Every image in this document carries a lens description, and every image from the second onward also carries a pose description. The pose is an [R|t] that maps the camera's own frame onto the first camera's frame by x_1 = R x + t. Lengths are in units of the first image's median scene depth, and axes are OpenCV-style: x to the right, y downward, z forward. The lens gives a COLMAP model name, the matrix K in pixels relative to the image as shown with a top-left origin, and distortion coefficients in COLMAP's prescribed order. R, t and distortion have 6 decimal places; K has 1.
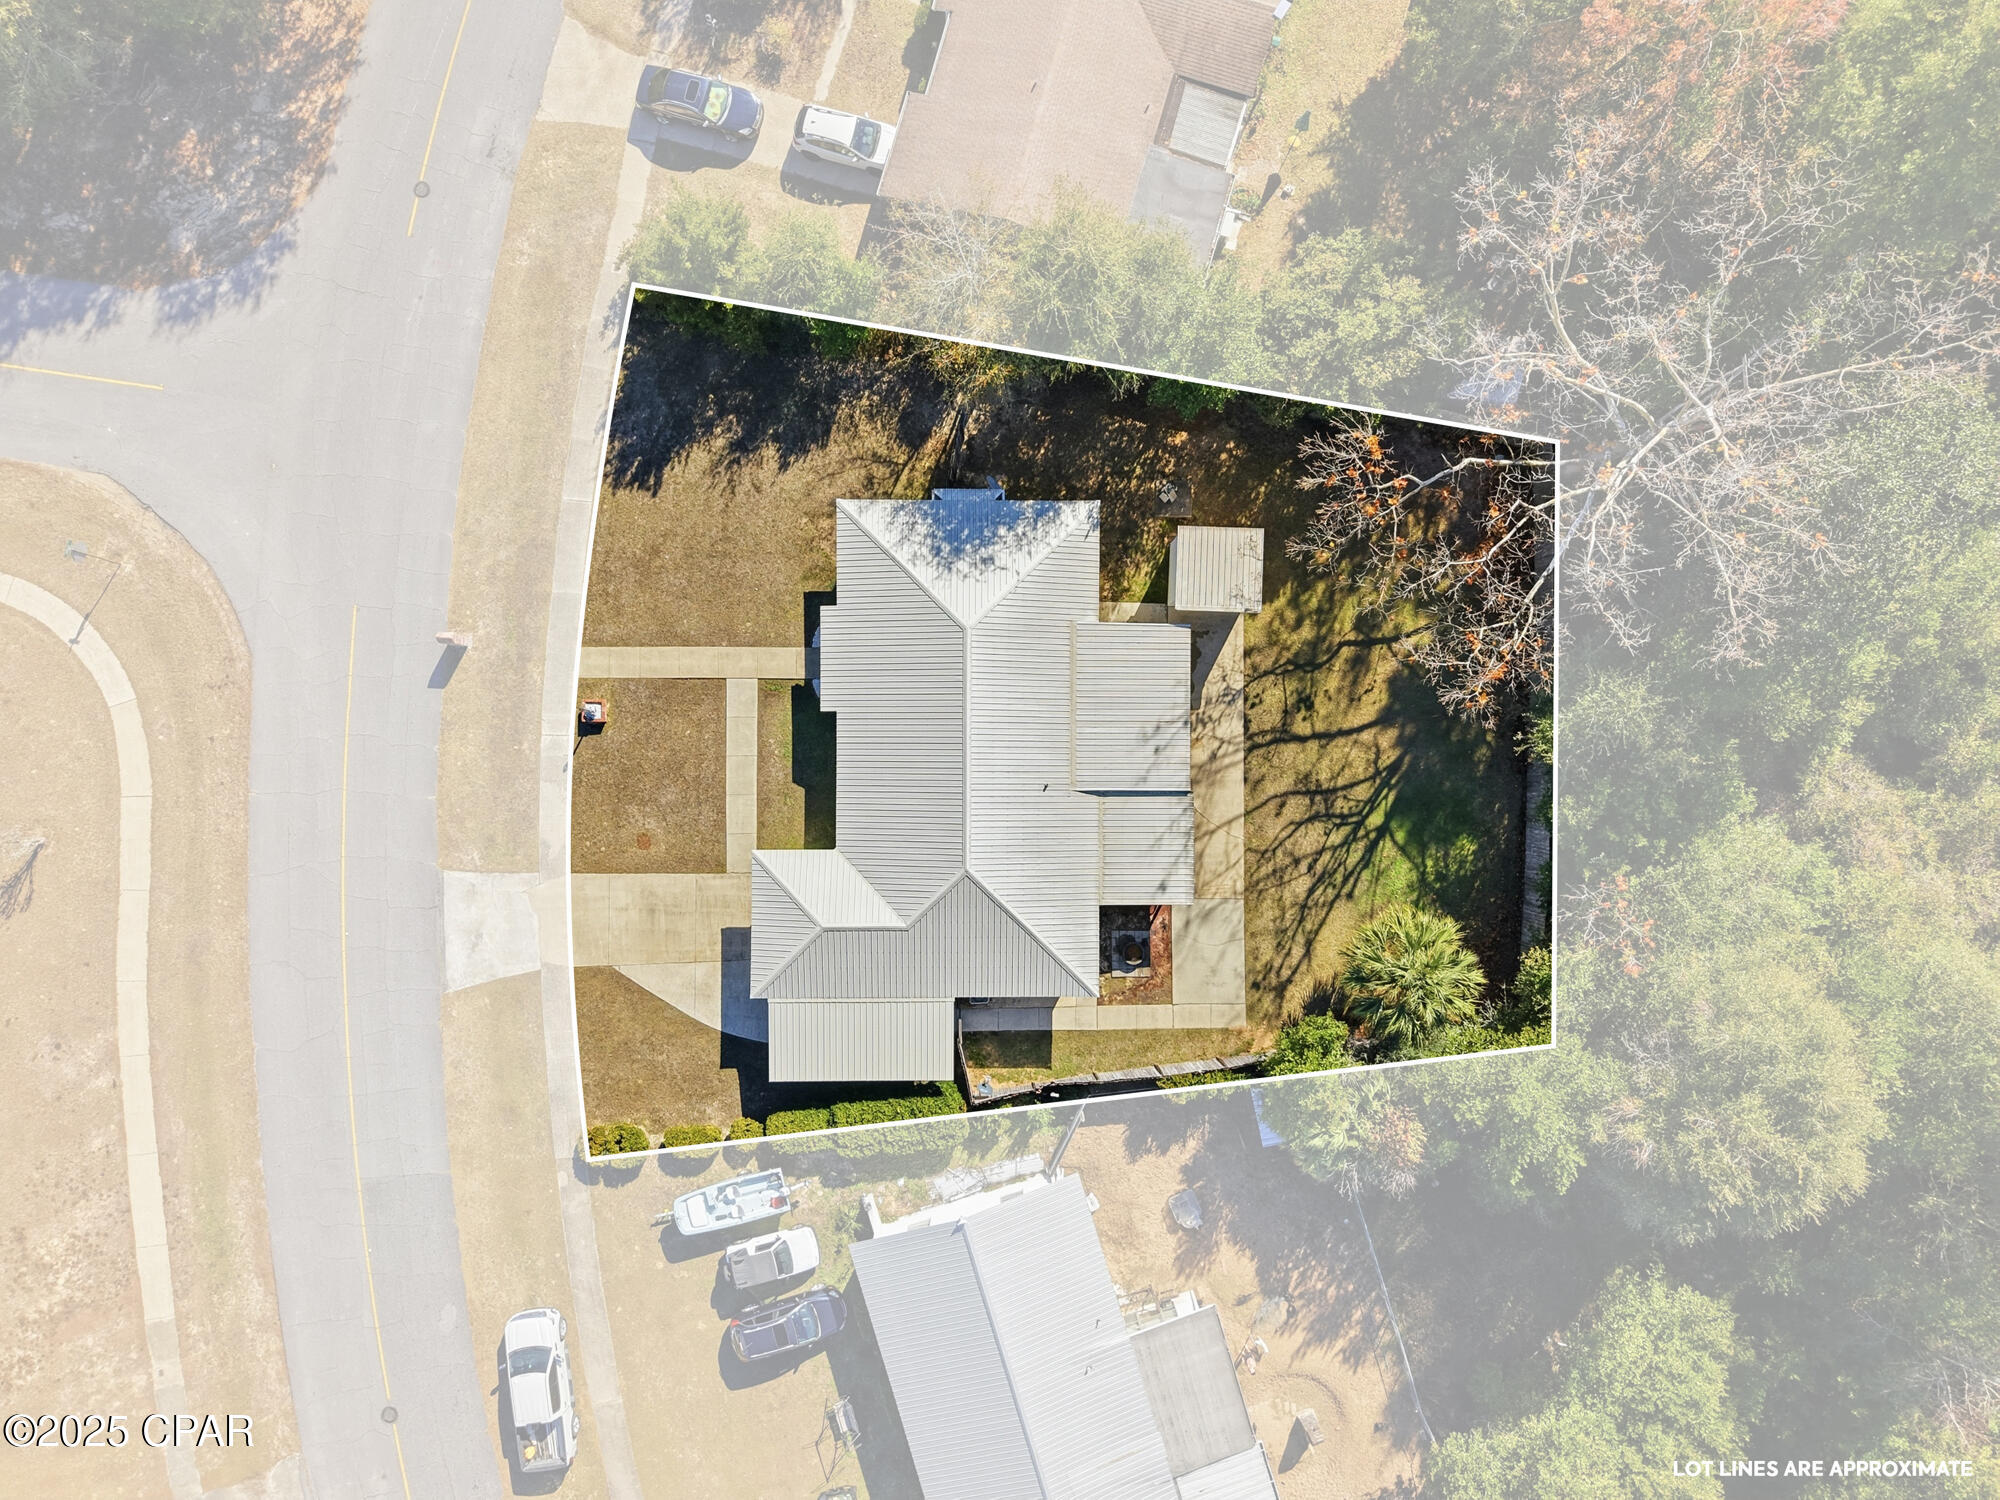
lens RADIAL K [[1334.9, 0, 1000.0], [0, 1334.9, 750.0], [0, 0, 1]] dist [0.041441, -0.051827]
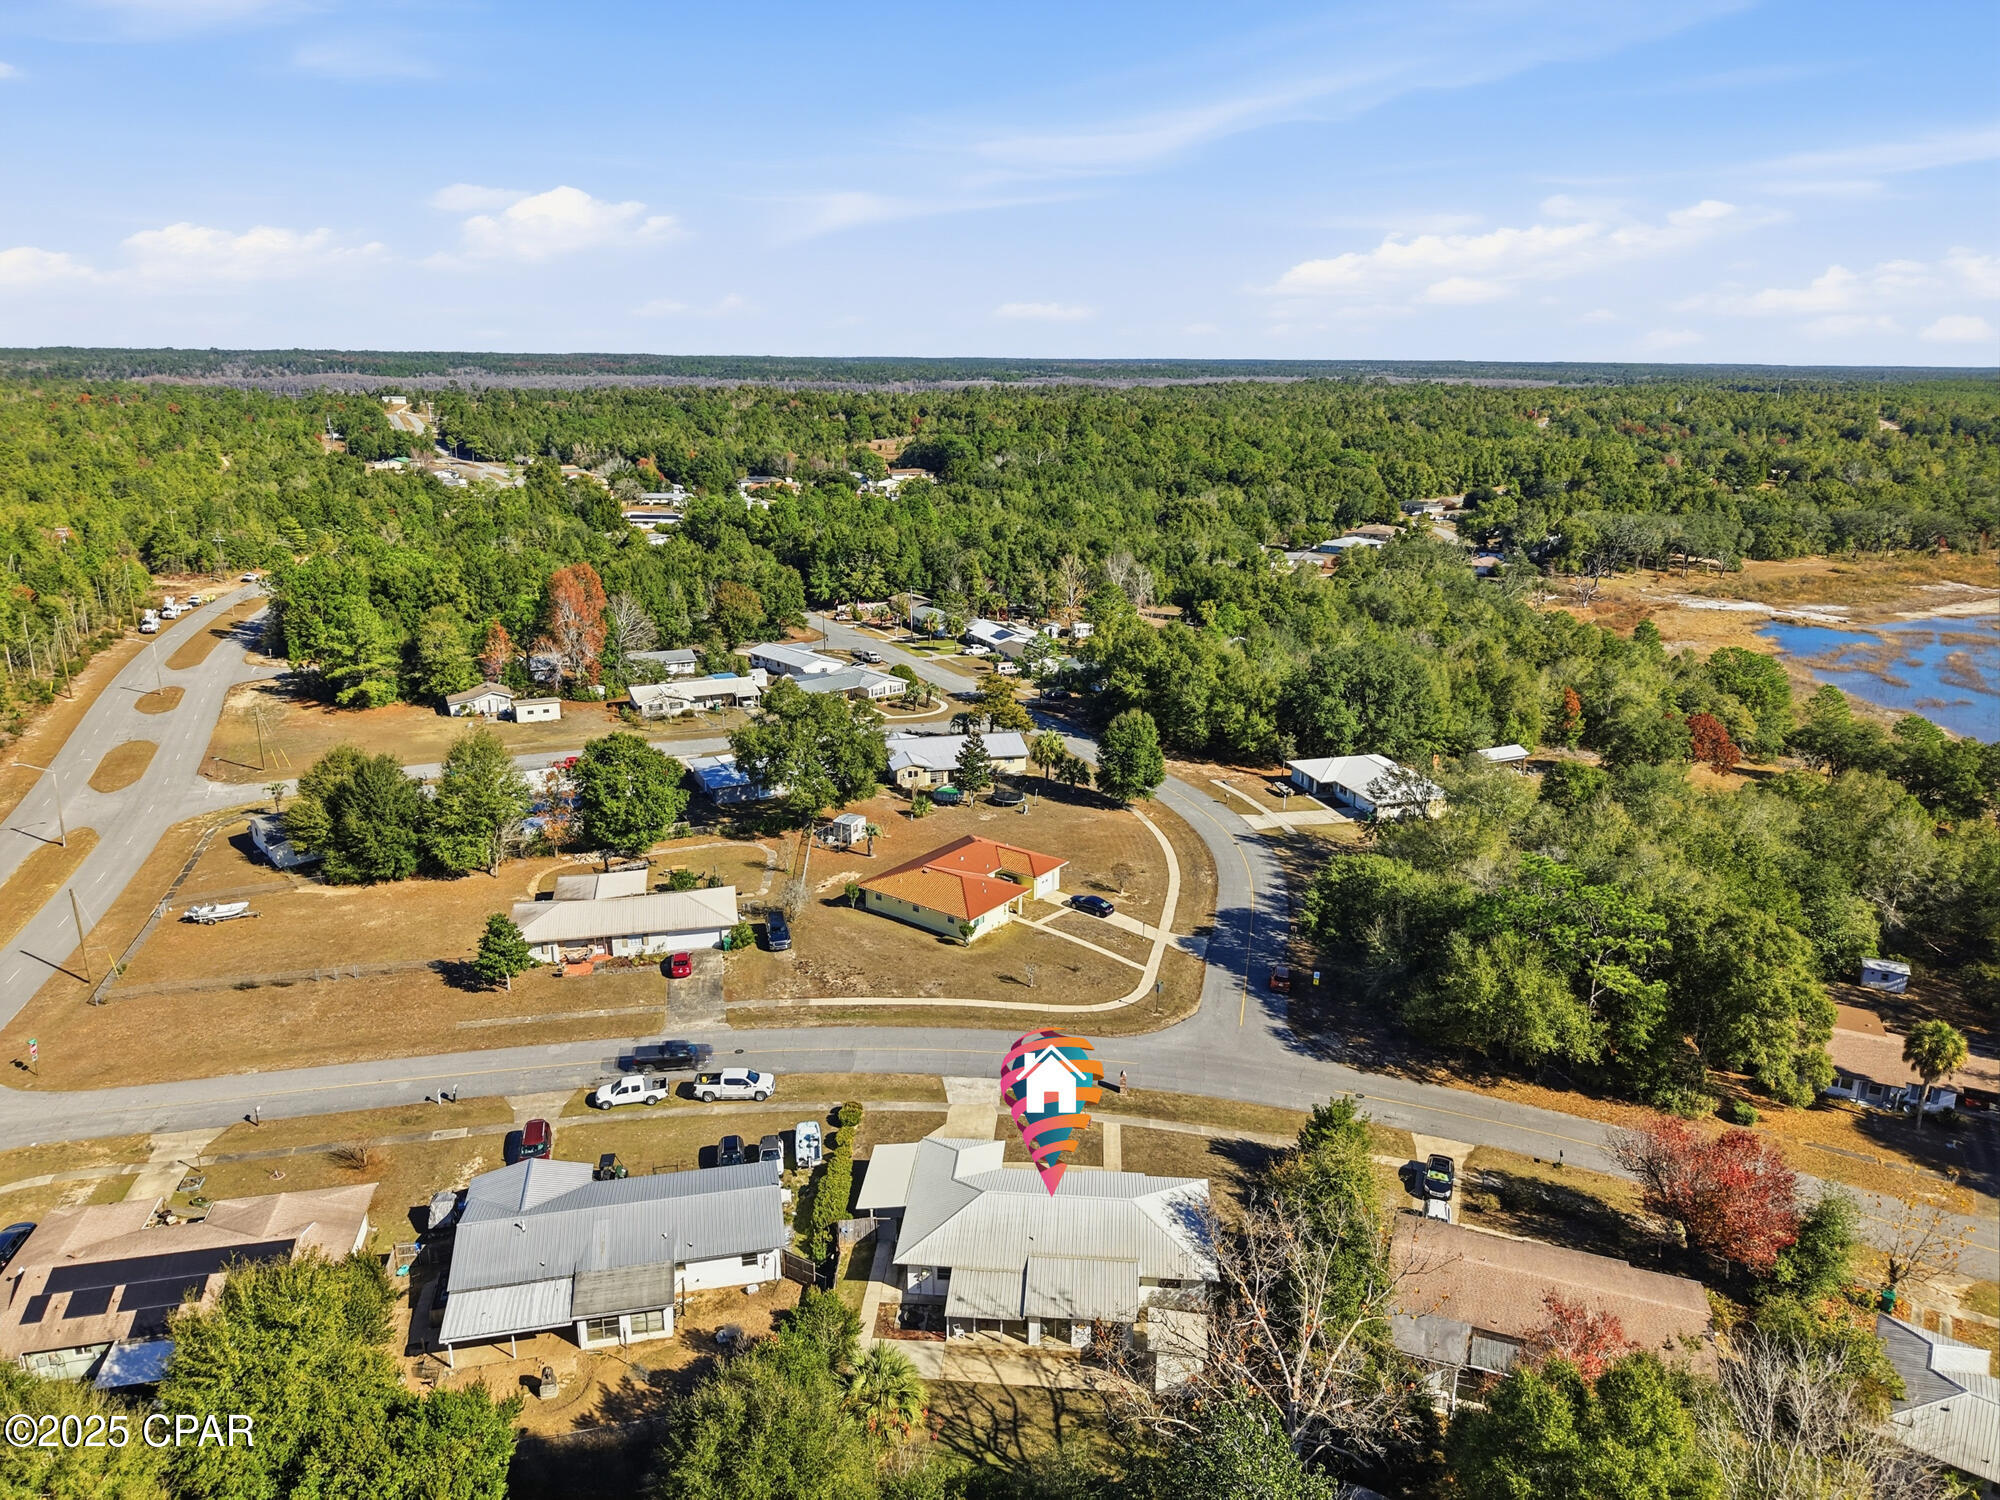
lens RADIAL K [[1334.9, 0, 1000.0], [0, 1334.9, 750.0], [0, 0, 1]] dist [0.041441, -0.051827]
pose [[-0.075921, 0.266238, -0.960913, 1.321217], [-0.997100, -0.025431, 0.071734, -0.030780], [-0.005339, 0.963572, 0.267396, 0.017505]]
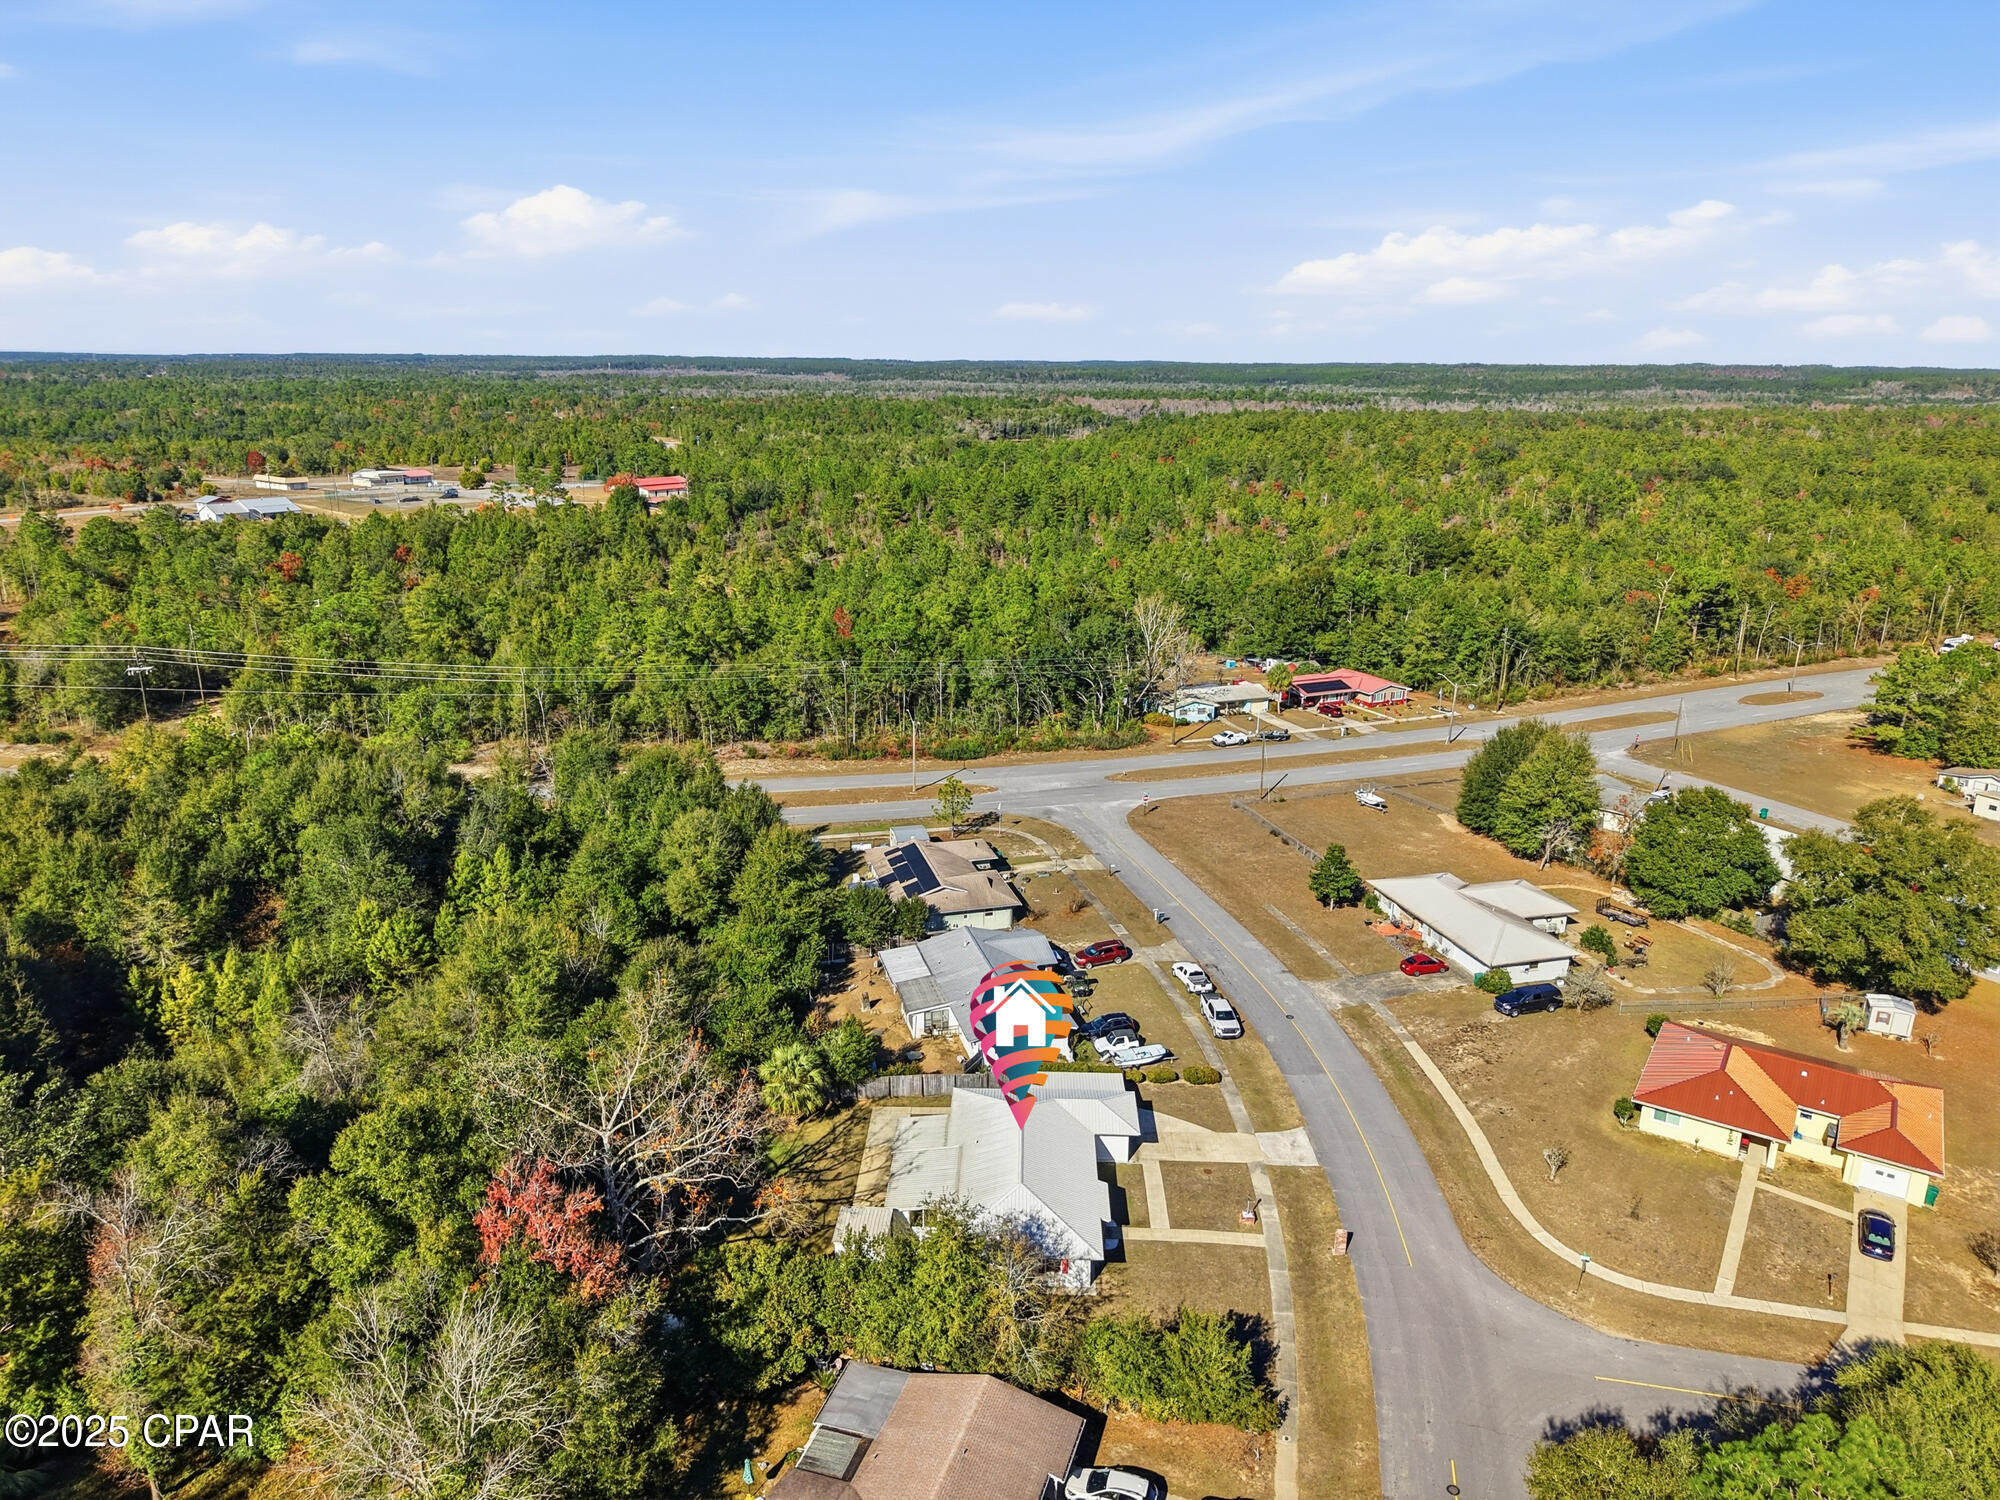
lens RADIAL K [[1334.9, 0, 1000.0], [0, 1334.9, 750.0], [0, 0, 1]] dist [0.041441, -0.051827]
pose [[-0.999528, -0.026700, 0.015190, -0.008521], [0.021974, -0.275919, 0.960930, -1.445899], [-0.021466, 0.960810, 0.276376, 0.000717]]
